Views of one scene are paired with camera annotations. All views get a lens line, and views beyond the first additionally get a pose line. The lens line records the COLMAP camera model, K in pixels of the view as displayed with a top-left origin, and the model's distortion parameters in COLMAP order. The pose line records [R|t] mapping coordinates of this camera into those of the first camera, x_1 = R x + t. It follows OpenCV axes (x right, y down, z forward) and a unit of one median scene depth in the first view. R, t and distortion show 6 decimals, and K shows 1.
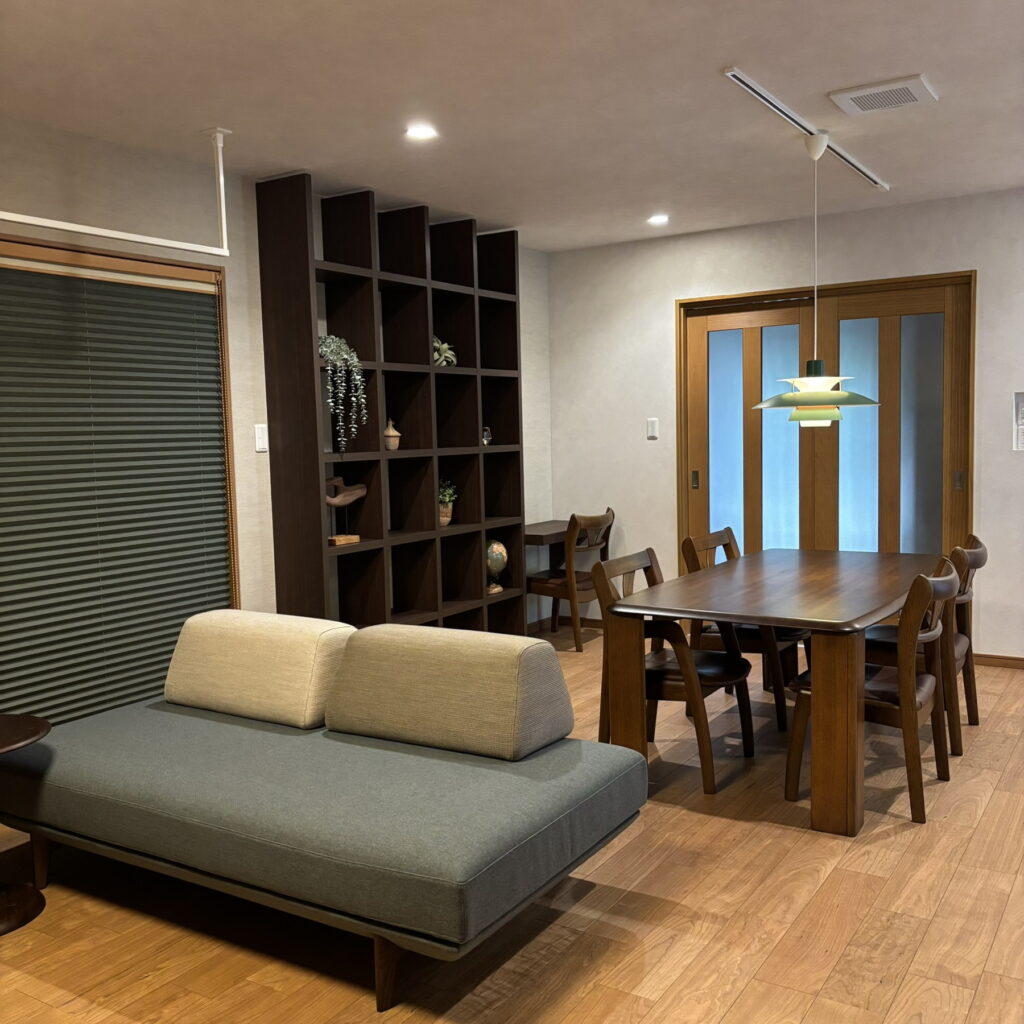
lens RADIAL K [[1037.8, 0, 516.5], [0, 1037.8, 511.9], [0, 0, 1]] dist [0.036372, 0.000000]
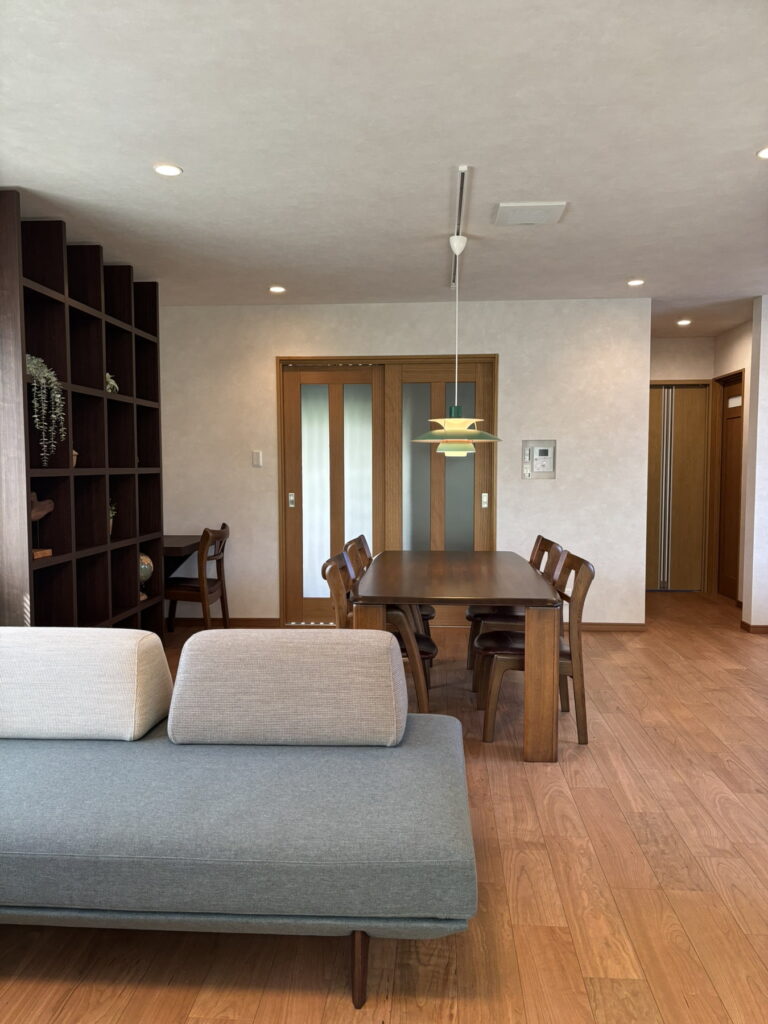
lens RADIAL K [[777.0, 0, 381.4], [0, 777.0, 514.7], [0, 0, 1]] dist [0.060241, -0.044627]
pose [[0.876862, -0.004839, 0.480718, -0.247343], [0.017637, 0.999600, -0.022110, 0.011845], [-0.480419, 0.027866, 0.876596, 0.164669]]
